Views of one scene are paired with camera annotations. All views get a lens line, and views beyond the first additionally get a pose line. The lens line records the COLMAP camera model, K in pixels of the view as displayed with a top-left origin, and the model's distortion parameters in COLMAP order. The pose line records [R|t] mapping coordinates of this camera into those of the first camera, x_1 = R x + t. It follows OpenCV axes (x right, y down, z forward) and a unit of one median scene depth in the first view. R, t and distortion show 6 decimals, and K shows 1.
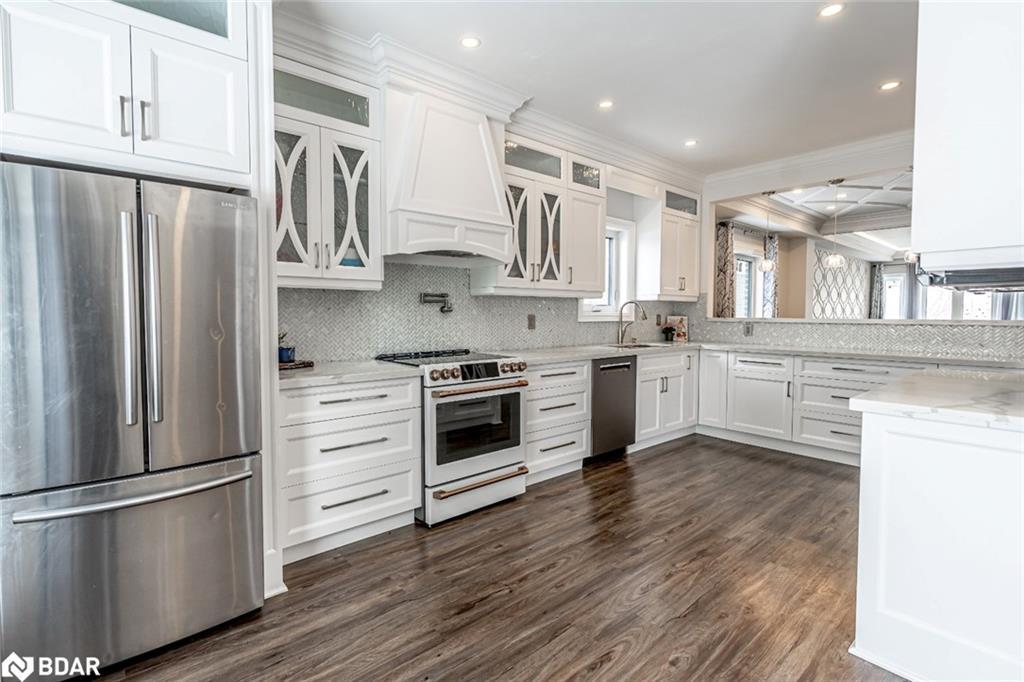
lens RADIAL K [[469.3, 0, 490.6], [0, 469.3, 331.2], [0, 0, 1]] dist [-0.002438, -0.000330]
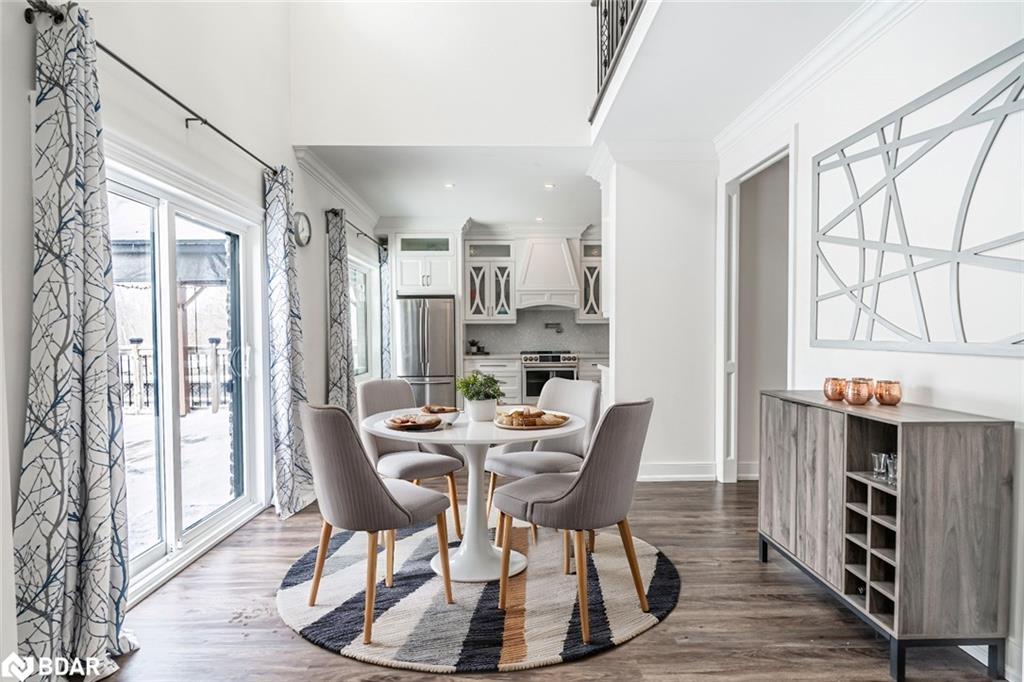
lens RADIAL K [[461.4, 0, 512.0], [0, 461.4, 341.0], [0, 0, 1]] dist [-0.022895, 0.000077]
pose [[0.780379, 0.006619, -0.625272, 0.945623], [-0.019142, 0.999728, -0.013308, 0.025592], [0.625014, 0.022354, 0.780293, -0.645685]]
